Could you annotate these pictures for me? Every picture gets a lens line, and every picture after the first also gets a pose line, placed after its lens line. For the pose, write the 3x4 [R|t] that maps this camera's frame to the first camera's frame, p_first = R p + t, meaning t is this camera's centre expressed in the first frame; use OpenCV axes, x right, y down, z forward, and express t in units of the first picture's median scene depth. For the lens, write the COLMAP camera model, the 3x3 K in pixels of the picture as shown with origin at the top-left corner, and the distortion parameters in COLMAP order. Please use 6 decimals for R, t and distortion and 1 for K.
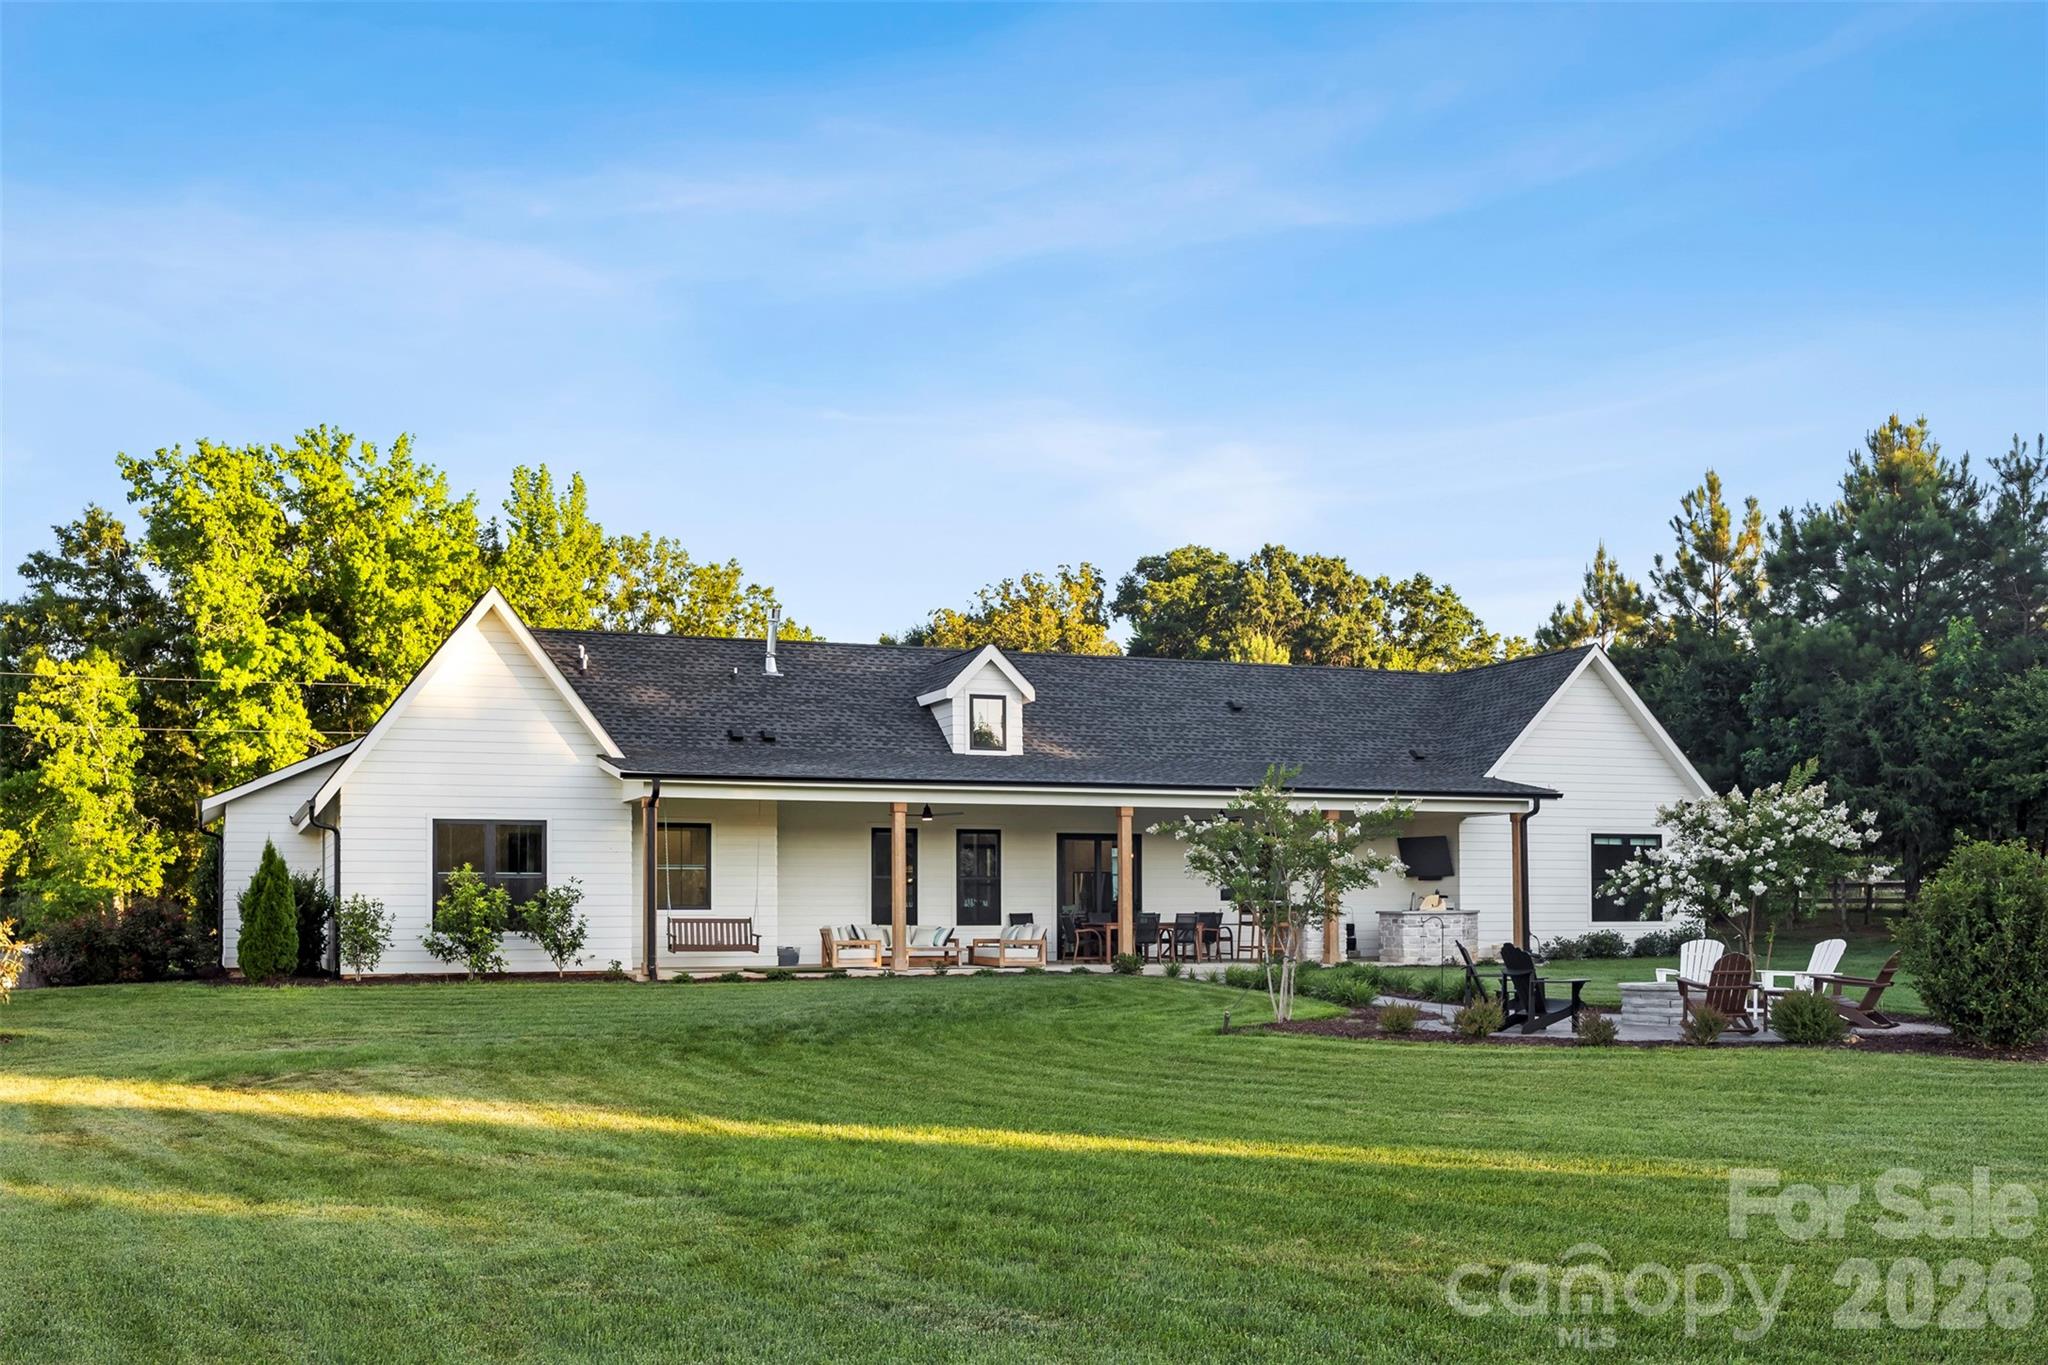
lens RADIAL K [[1637.5, 0, 1050.5], [0, 1637.5, 723.7], [0, 0, 1]] dist [0.001464, 0.000655]
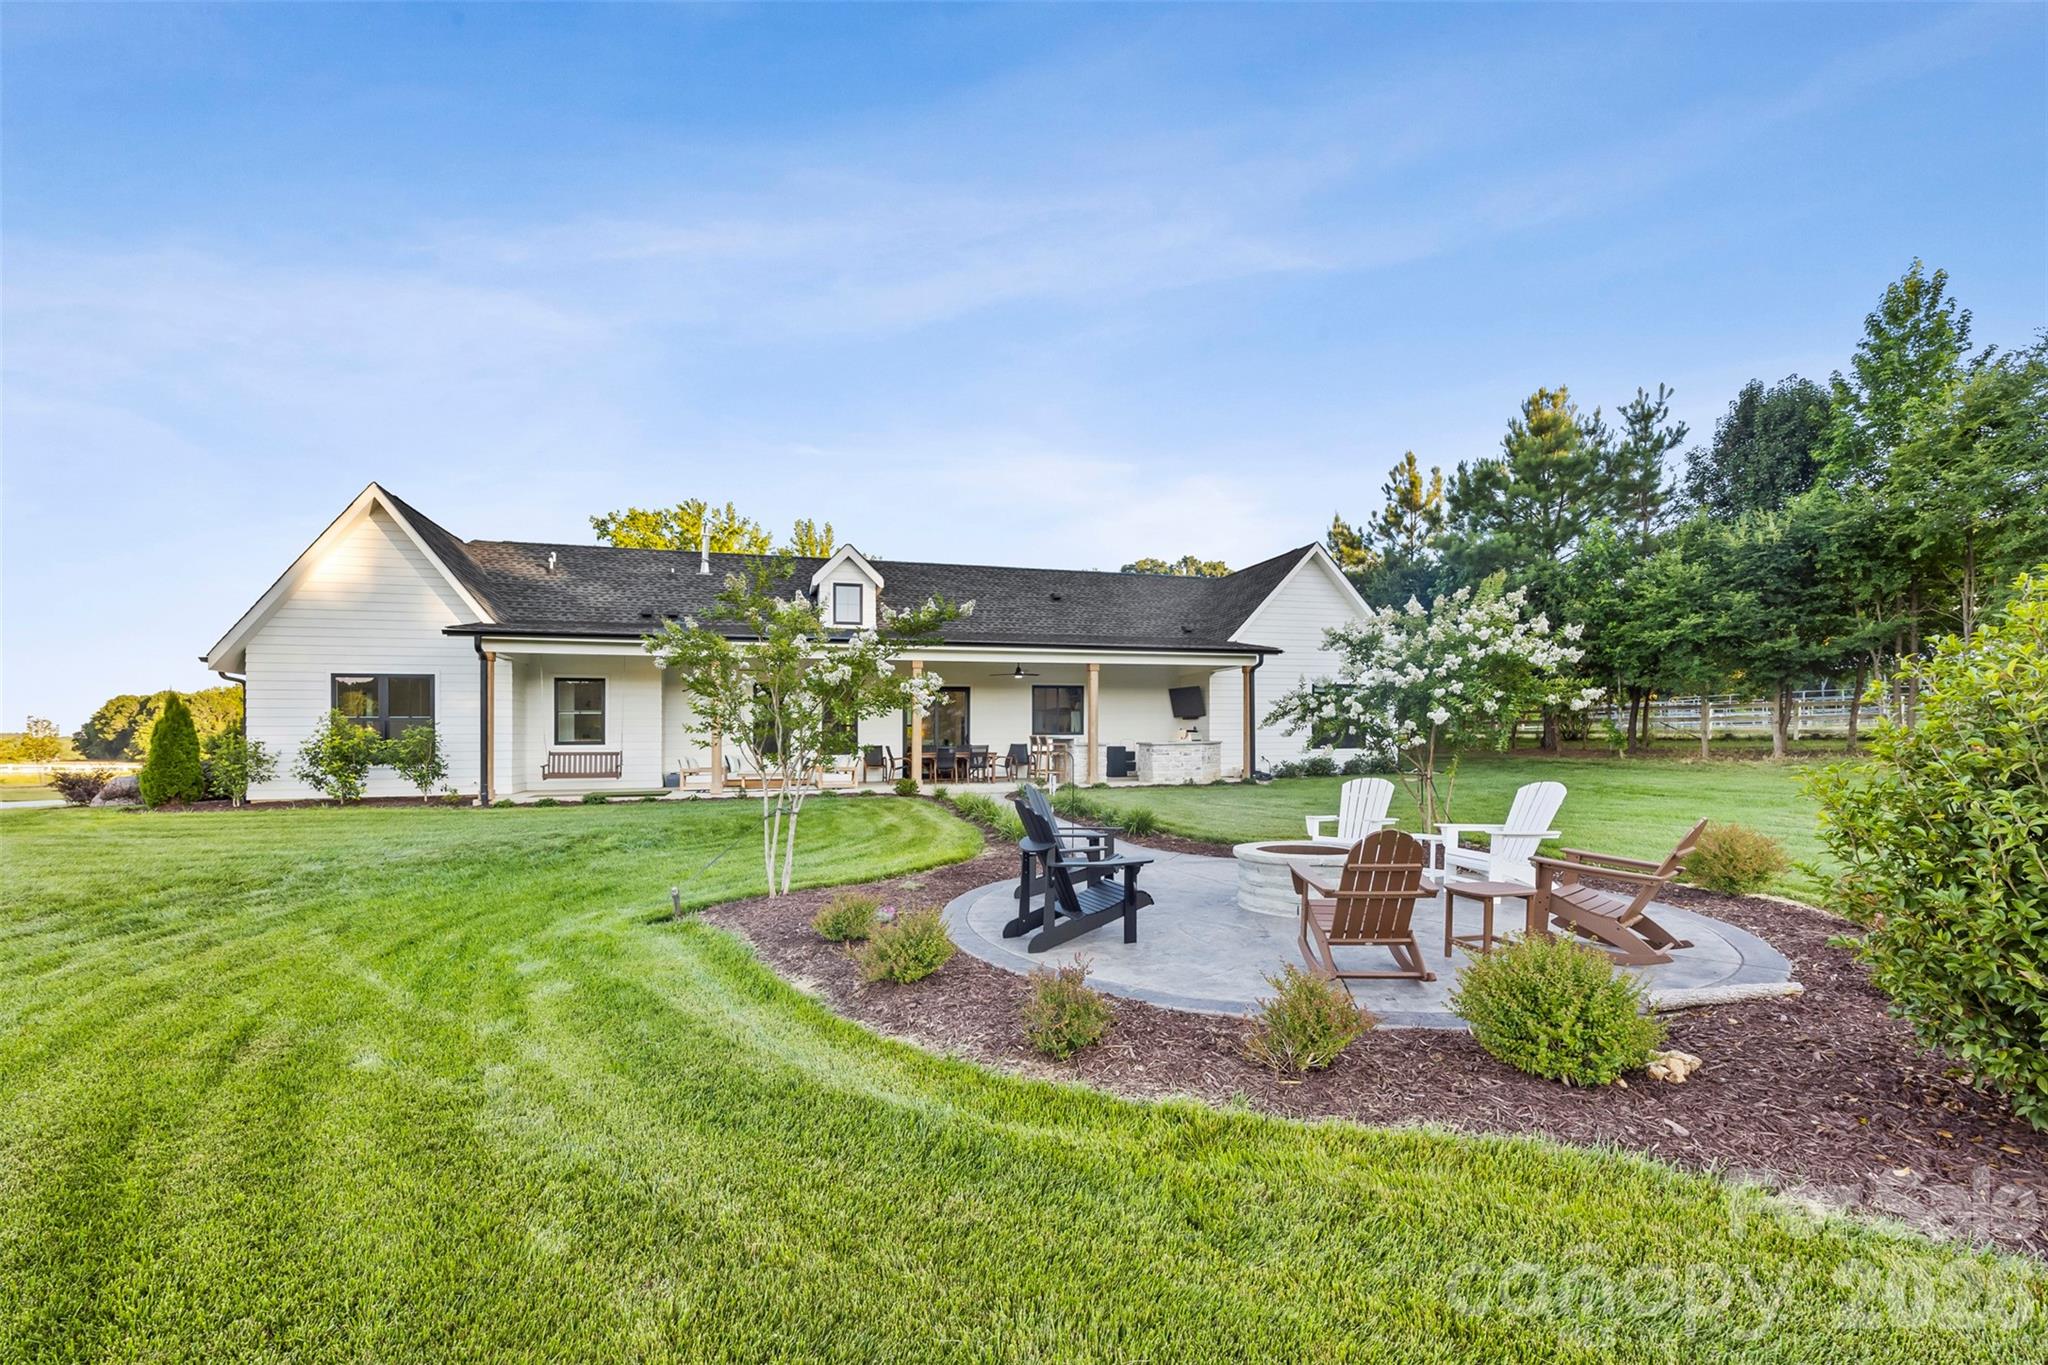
lens RADIAL K [[831.9, 0, 1008.9], [0, 831.9, 690.3], [0, 0, 1]] dist [-0.002259, -0.000257]
pose [[0.997469, -0.010924, -0.070252, 0.141232], [0.014620, 0.998524, 0.052315, 0.036092], [0.069577, -0.053210, 0.996156, 0.326953]]
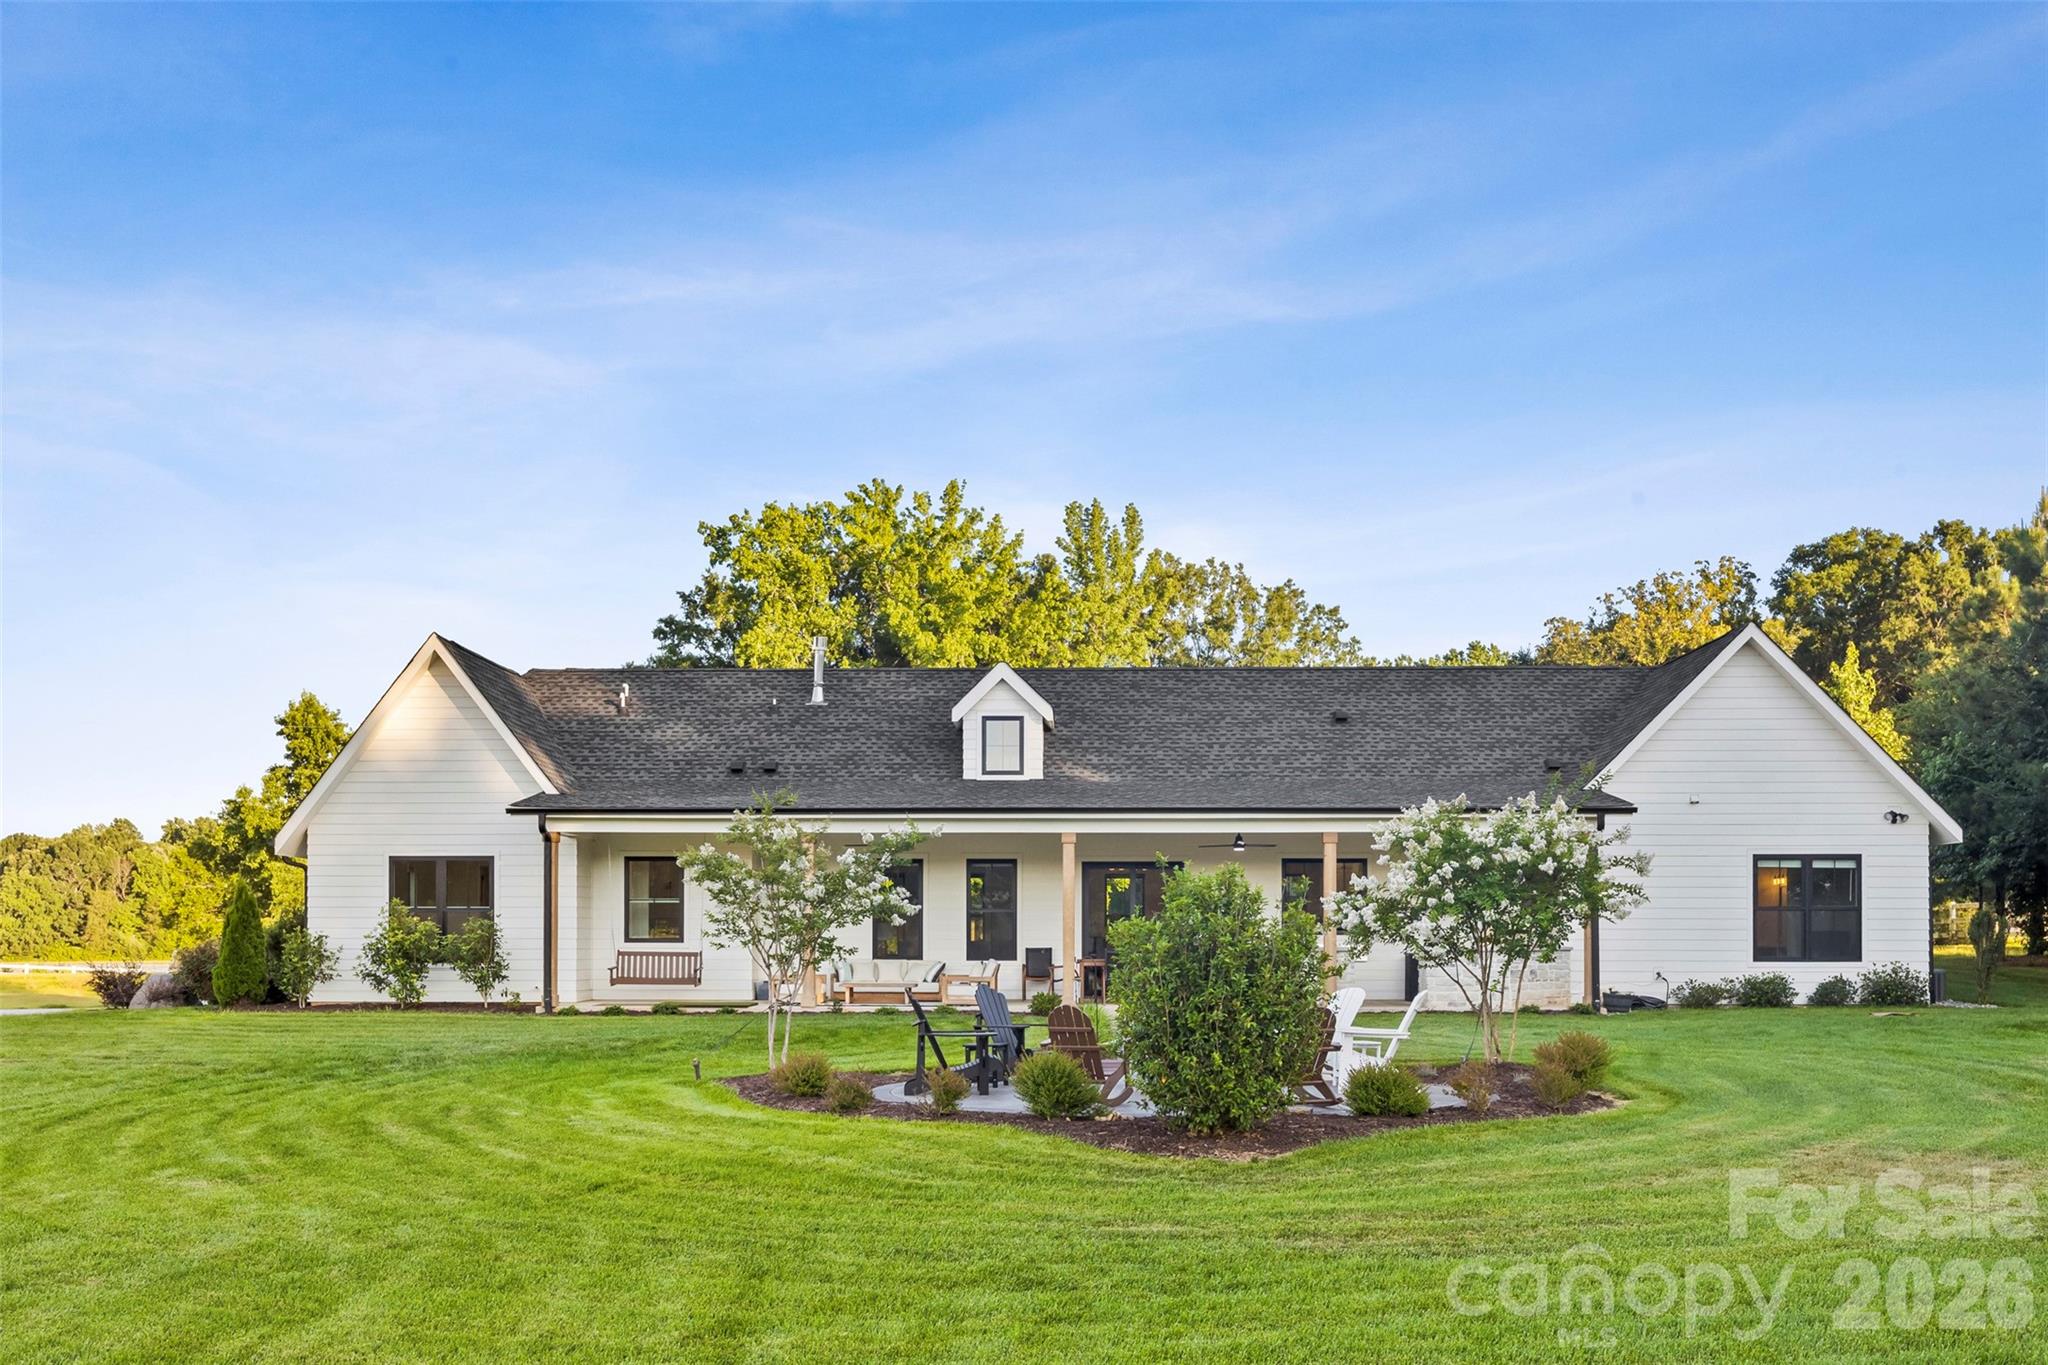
lens RADIAL K [[1690.9, 0, 1024.2], [0, 1690.9, 792.7], [0, 0, 1]] dist [-0.002976, -0.001043]
pose [[0.939934, -0.025466, -0.340405, 0.303615], [0.034370, 0.999206, 0.020152, 0.007265], [0.339622, -0.030641, 0.940063, 0.091561]]
